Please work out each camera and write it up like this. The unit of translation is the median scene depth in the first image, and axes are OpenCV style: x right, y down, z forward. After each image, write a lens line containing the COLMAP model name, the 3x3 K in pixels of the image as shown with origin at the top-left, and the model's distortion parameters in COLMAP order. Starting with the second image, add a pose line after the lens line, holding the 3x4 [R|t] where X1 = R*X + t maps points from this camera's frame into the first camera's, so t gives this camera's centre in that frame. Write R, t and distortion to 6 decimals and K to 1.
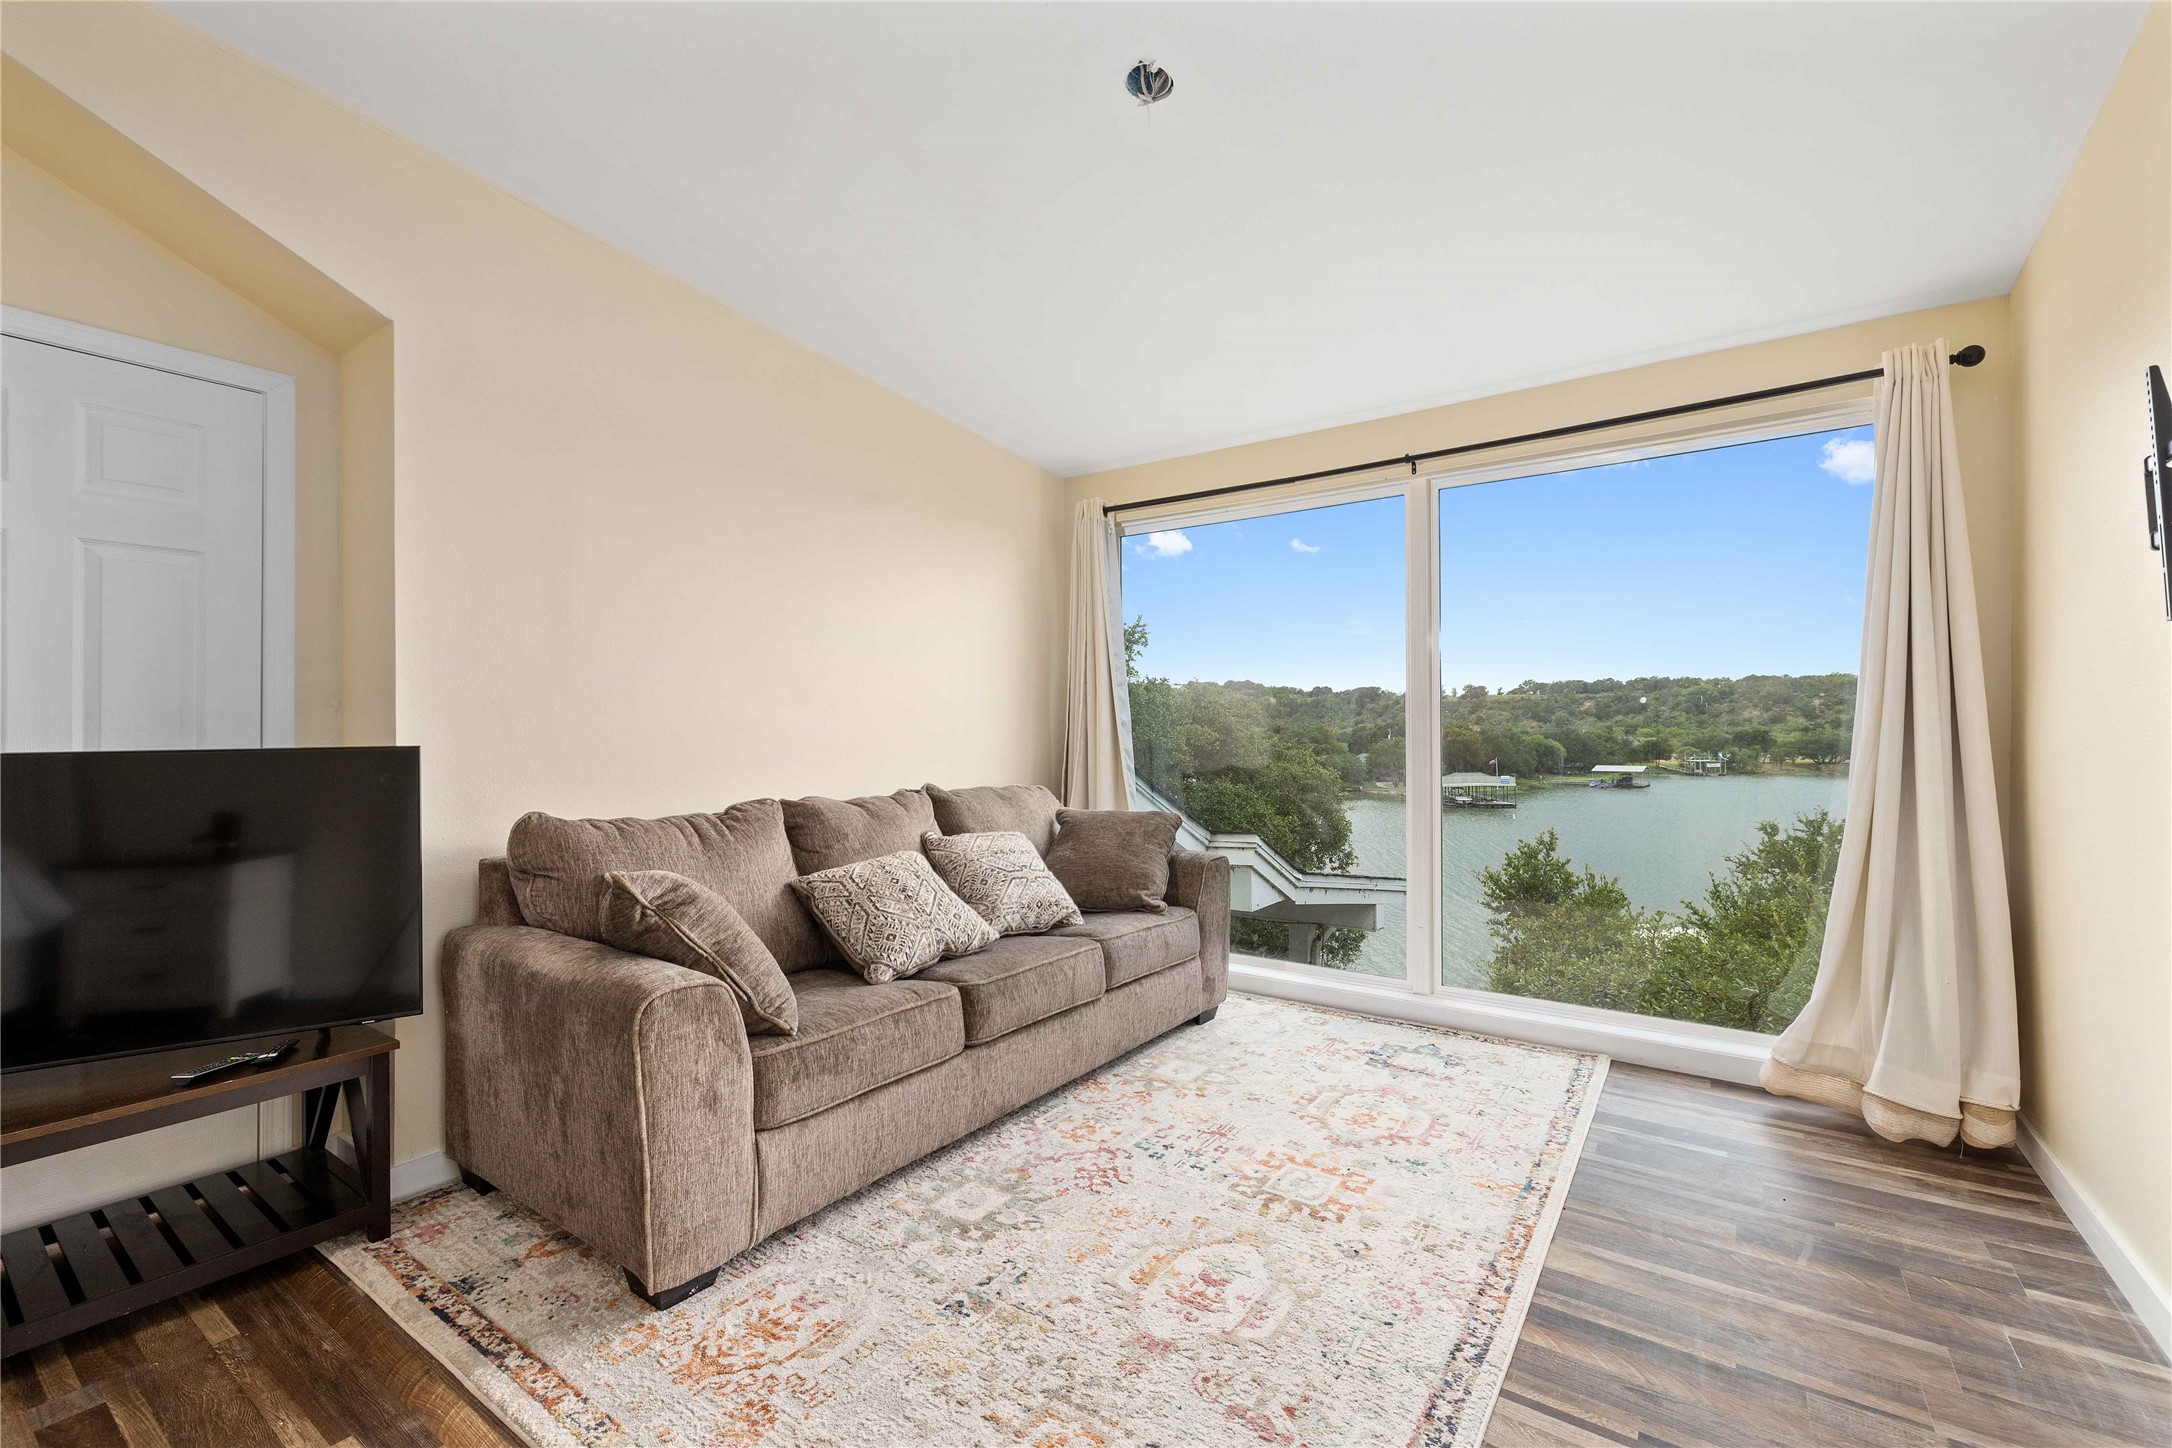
lens RADIAL K [[917.0, 0, 1086.0], [0, 917.0, 724.0], [0, 0, 1]] dist [0.000786, 0.000125]
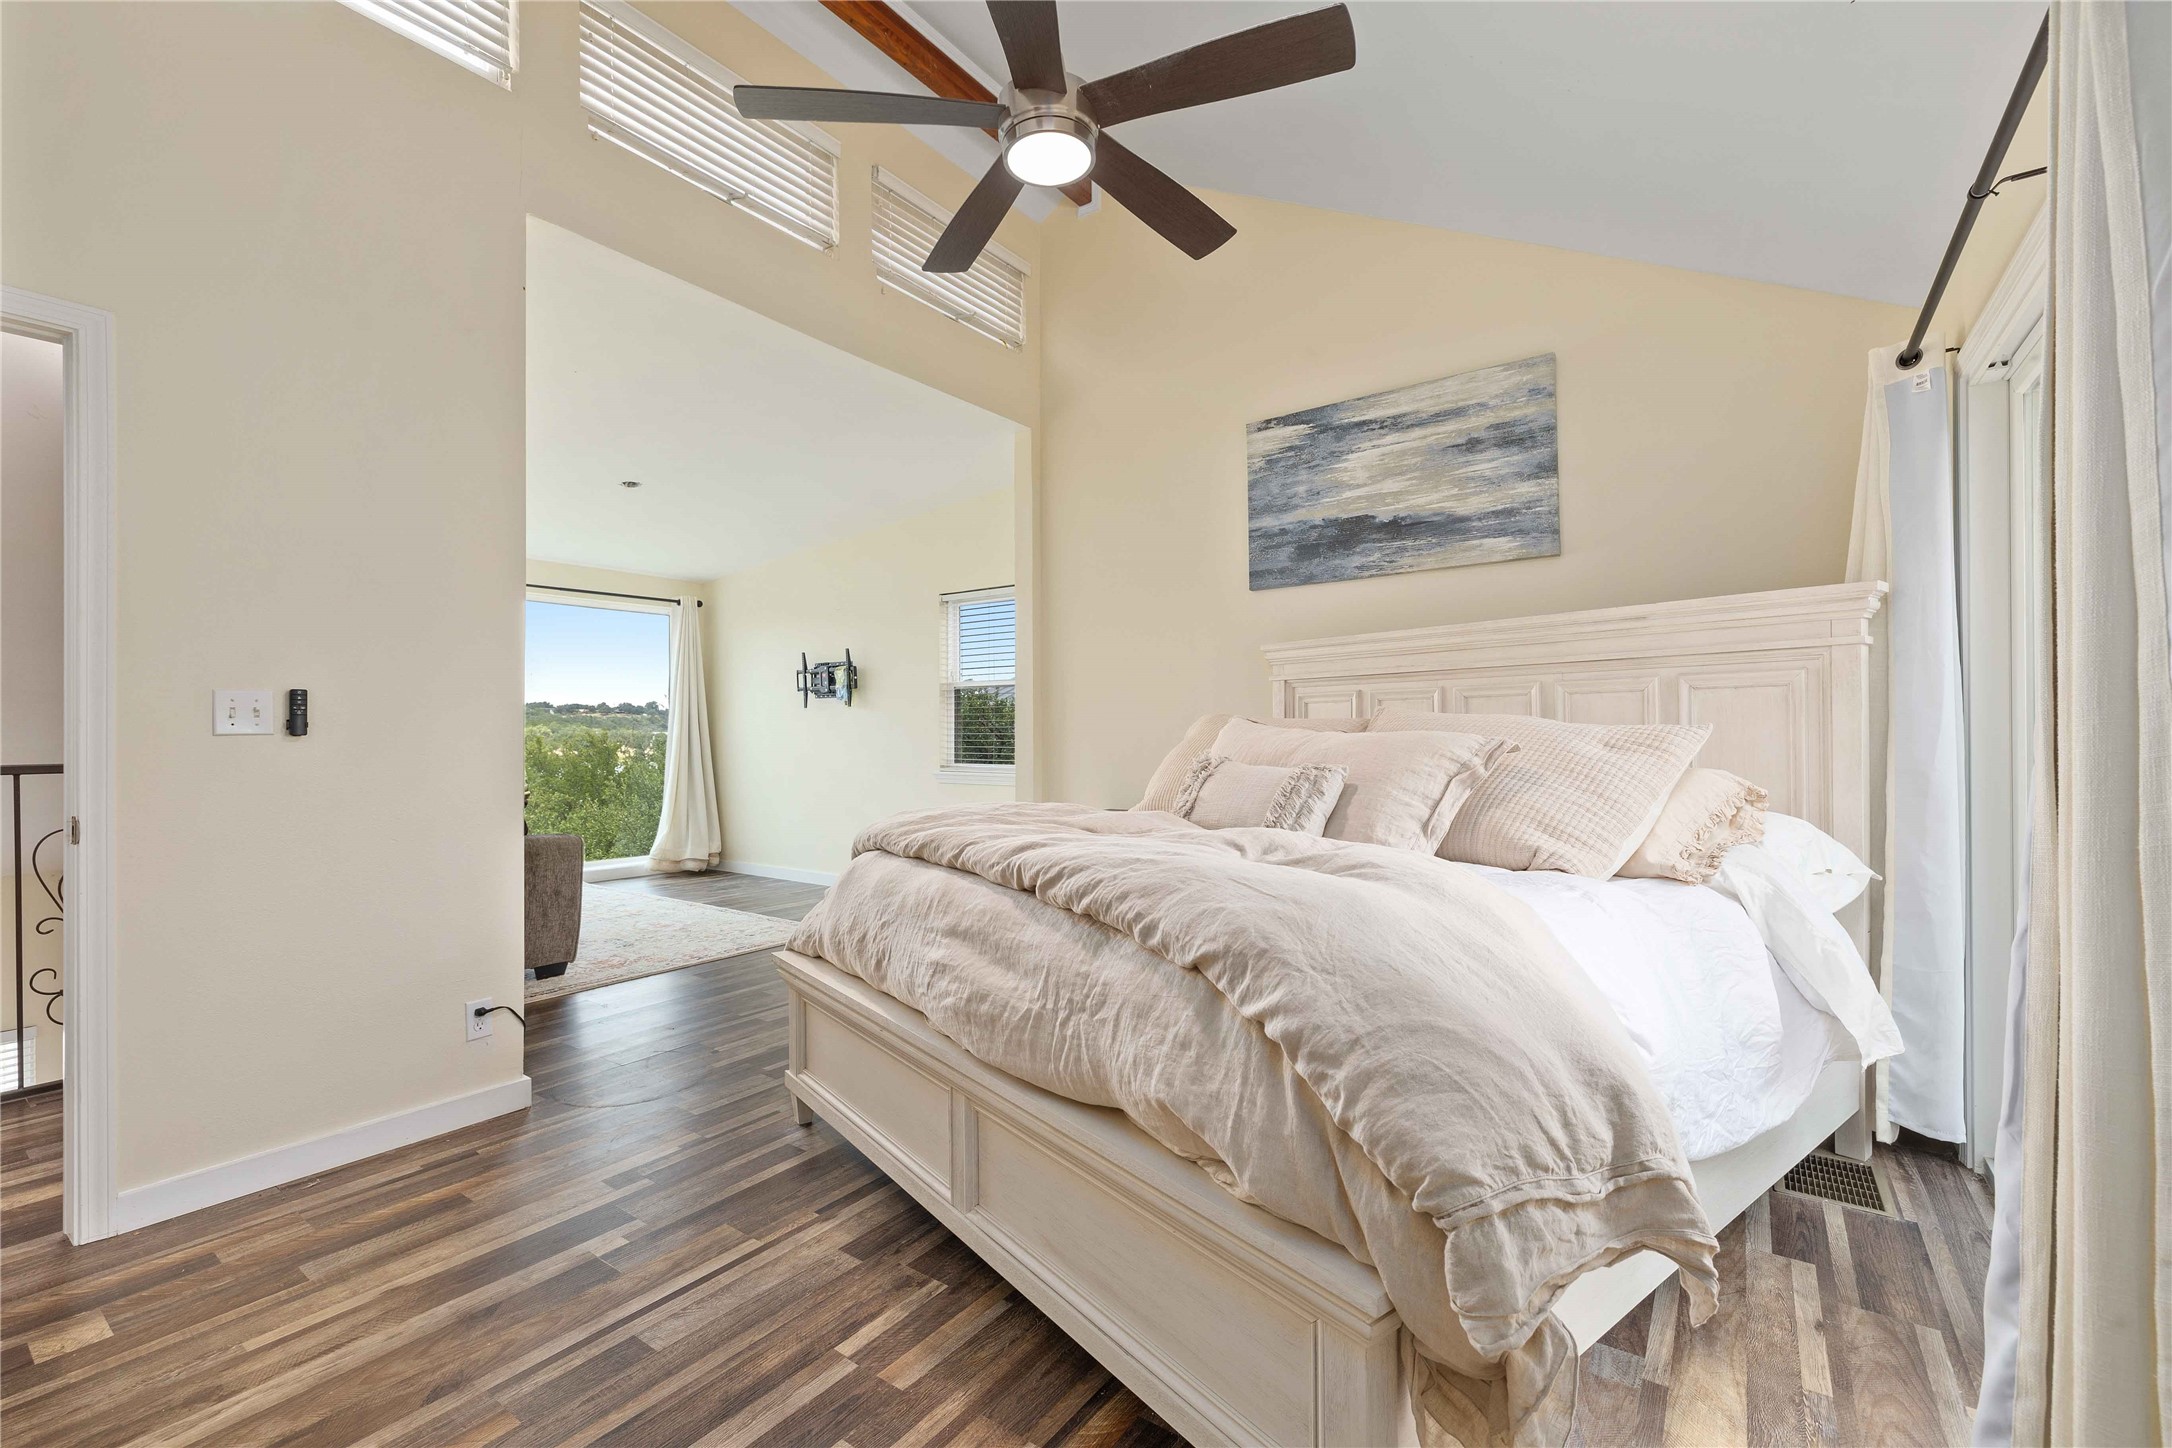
lens RADIAL K [[917.0, 0, 1086.0], [0, 917.0, 724.0], [0, 0, 1]] dist [0.000786, 0.000125]
pose [[0.003897, 0.011319, 0.999928, -1.337847], [-0.007243, 0.999910, -0.011291, 0.003270], [-0.999966, -0.007198, 0.003979, -0.167181]]
